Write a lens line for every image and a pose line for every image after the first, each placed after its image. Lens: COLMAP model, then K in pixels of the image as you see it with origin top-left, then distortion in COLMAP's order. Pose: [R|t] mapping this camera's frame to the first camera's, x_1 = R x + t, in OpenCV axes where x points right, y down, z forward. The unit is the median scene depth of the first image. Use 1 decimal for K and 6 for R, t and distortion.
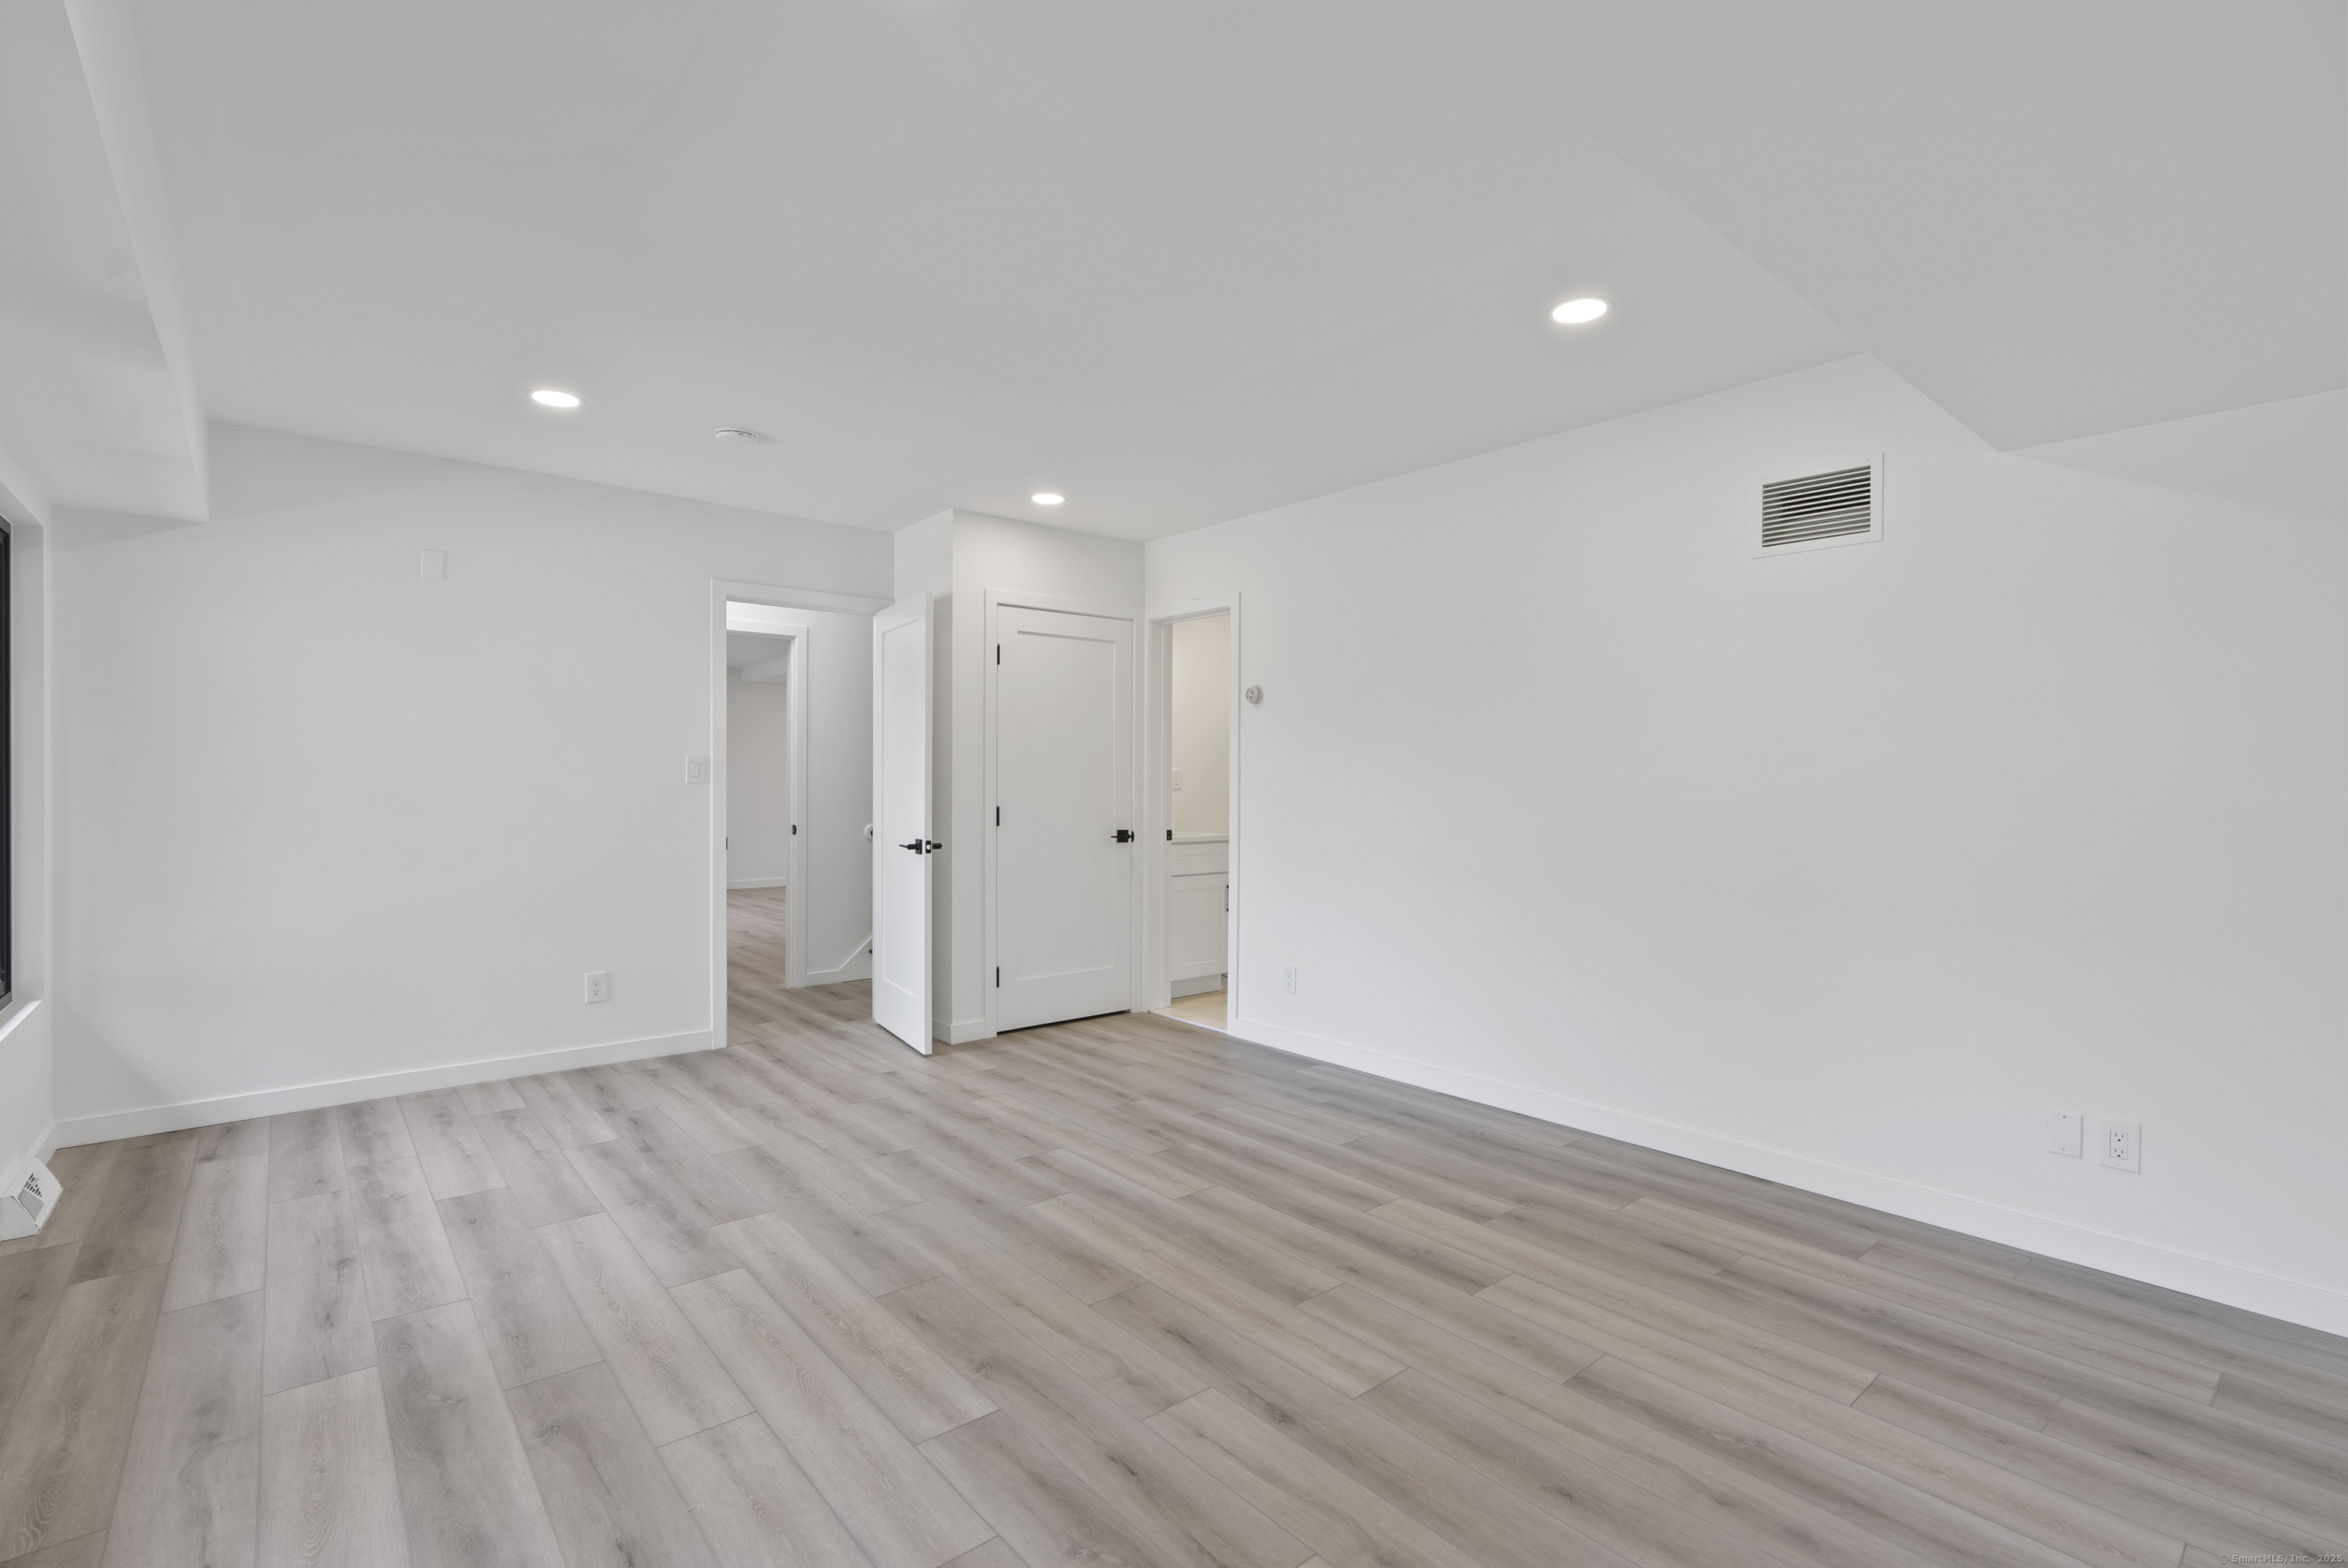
lens RADIAL K [[1069.6, 0, 1176.9], [0, 1069.6, 785.9], [0, 0, 1]] dist [-0.013794, 0.004759]
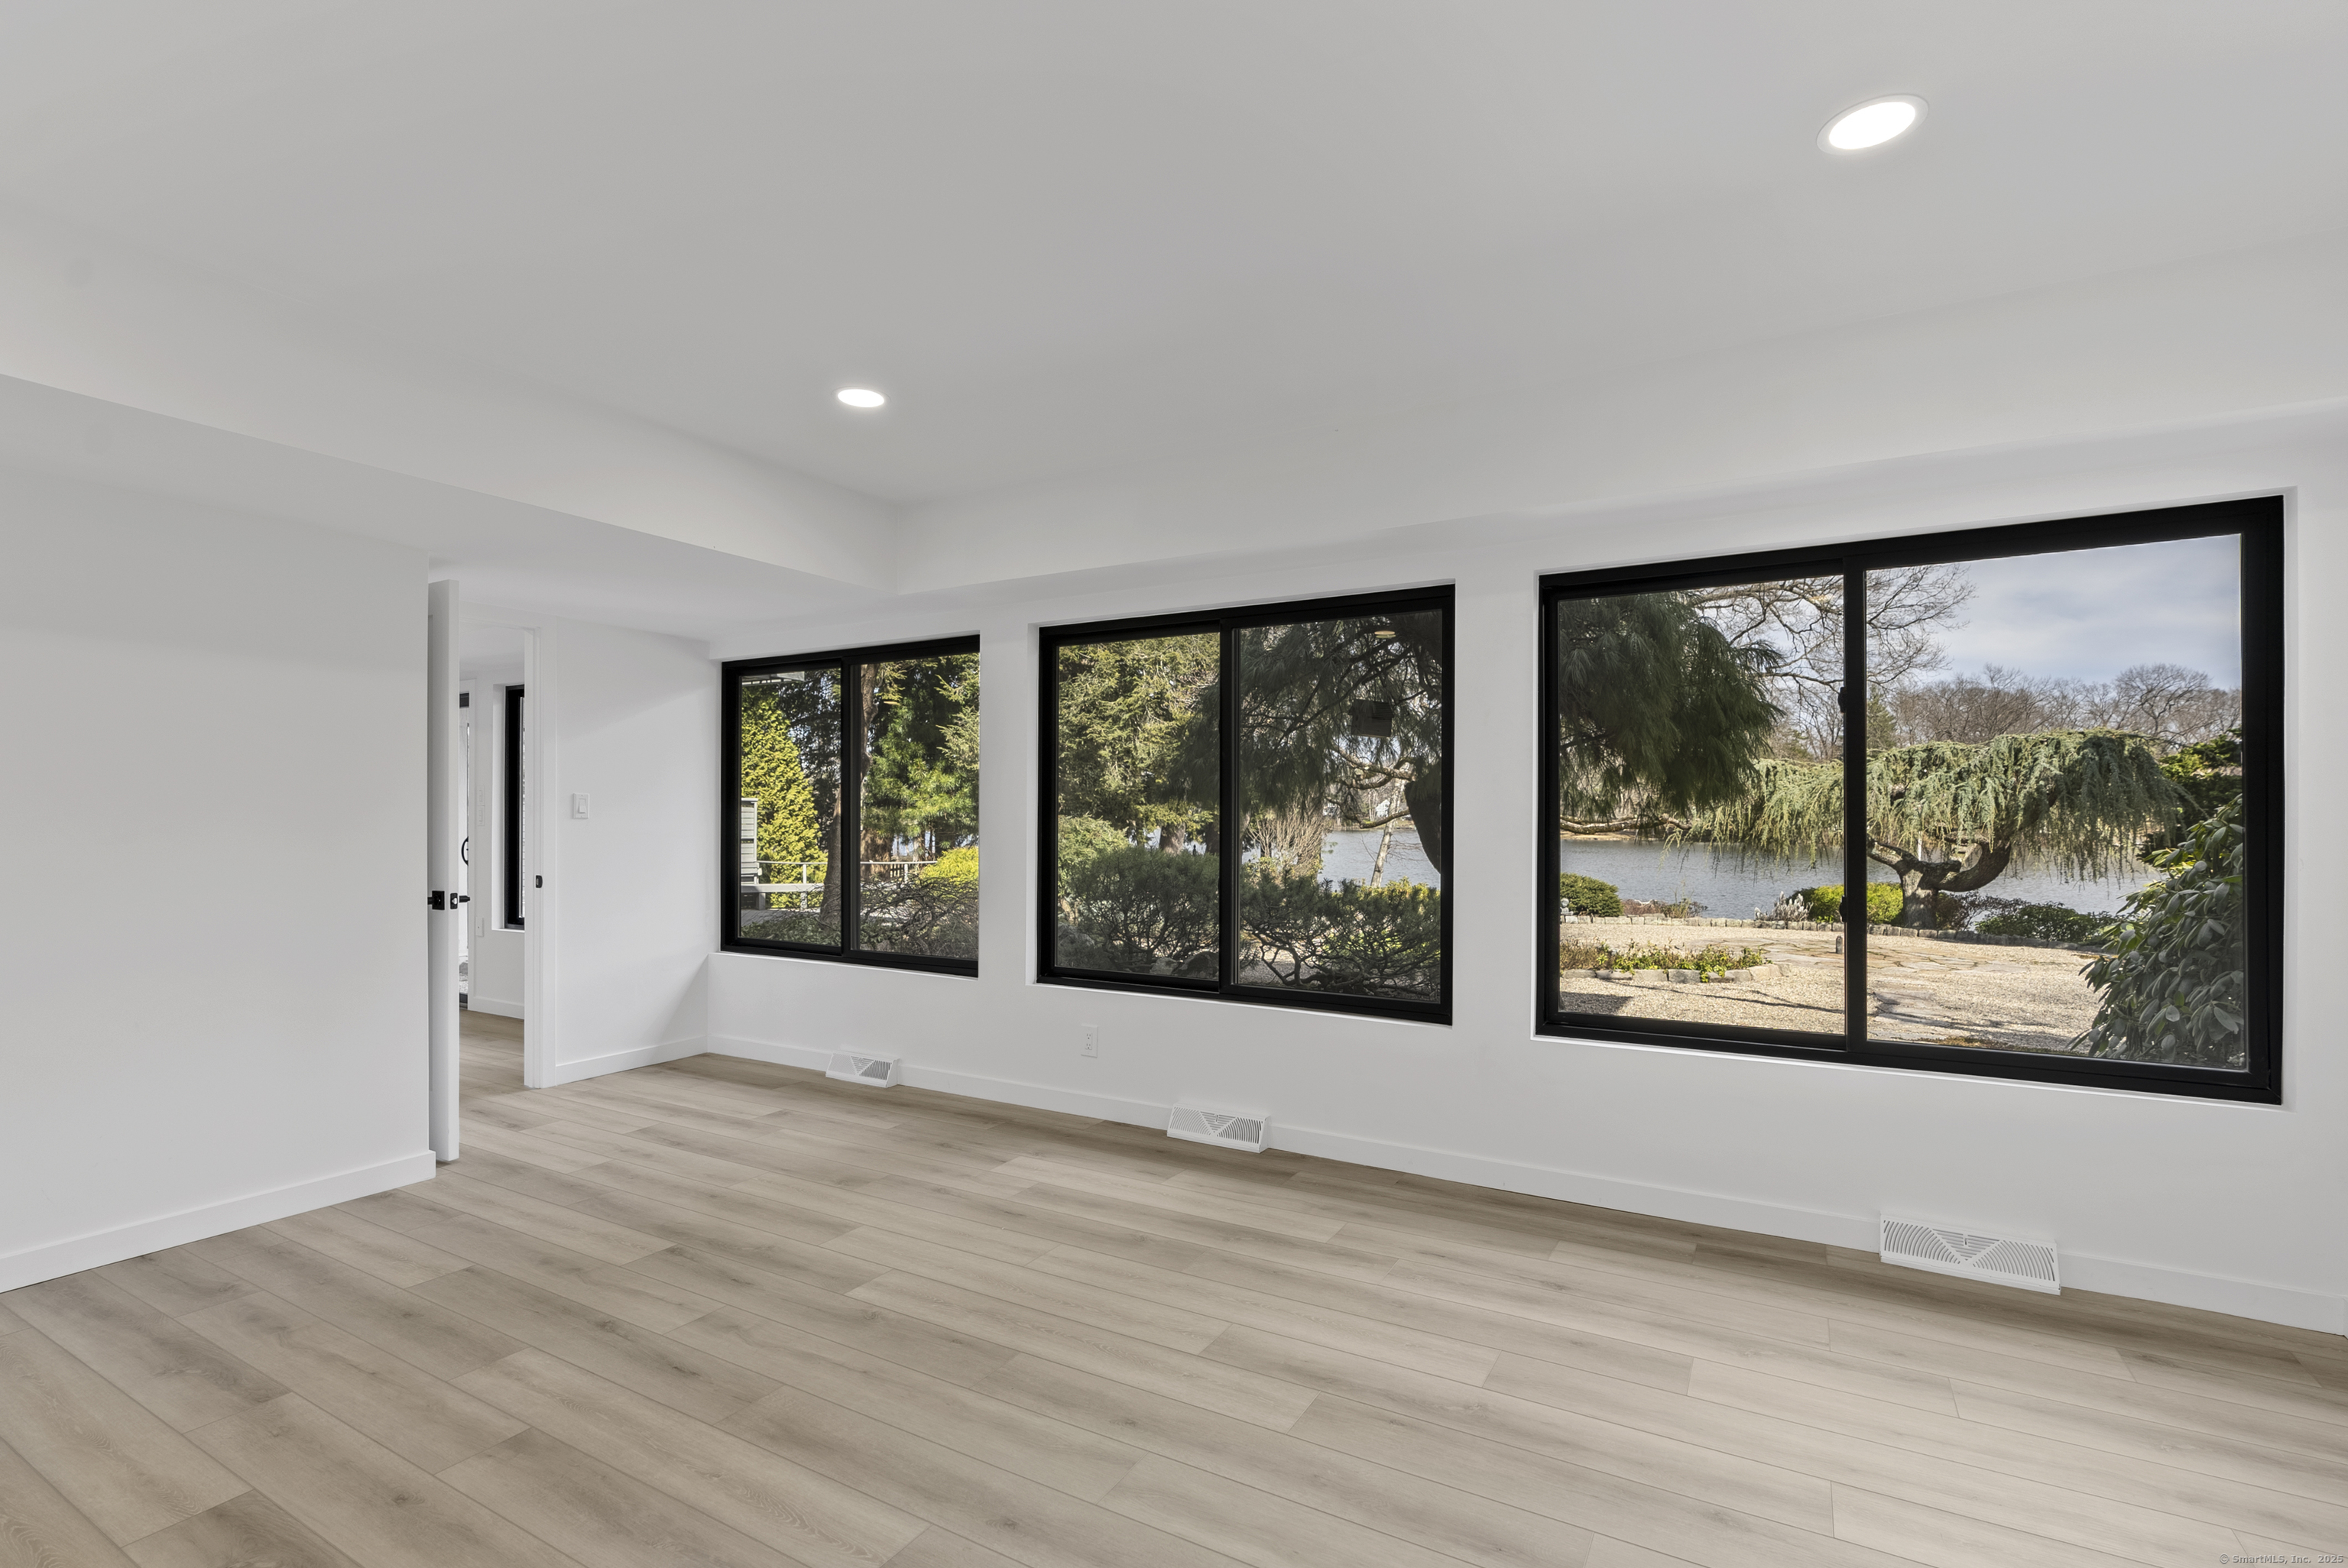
lens RADIAL K [[1069.6, 0, 1176.9], [0, 1069.6, 785.9], [0, 0, 1]] dist [-0.013794, 0.004759]
pose [[-0.939542, -0.014613, -0.342122, -0.079936], [-0.007310, 0.999717, -0.022626, -0.014029], [0.342356, -0.018757, -0.939383, 2.032241]]
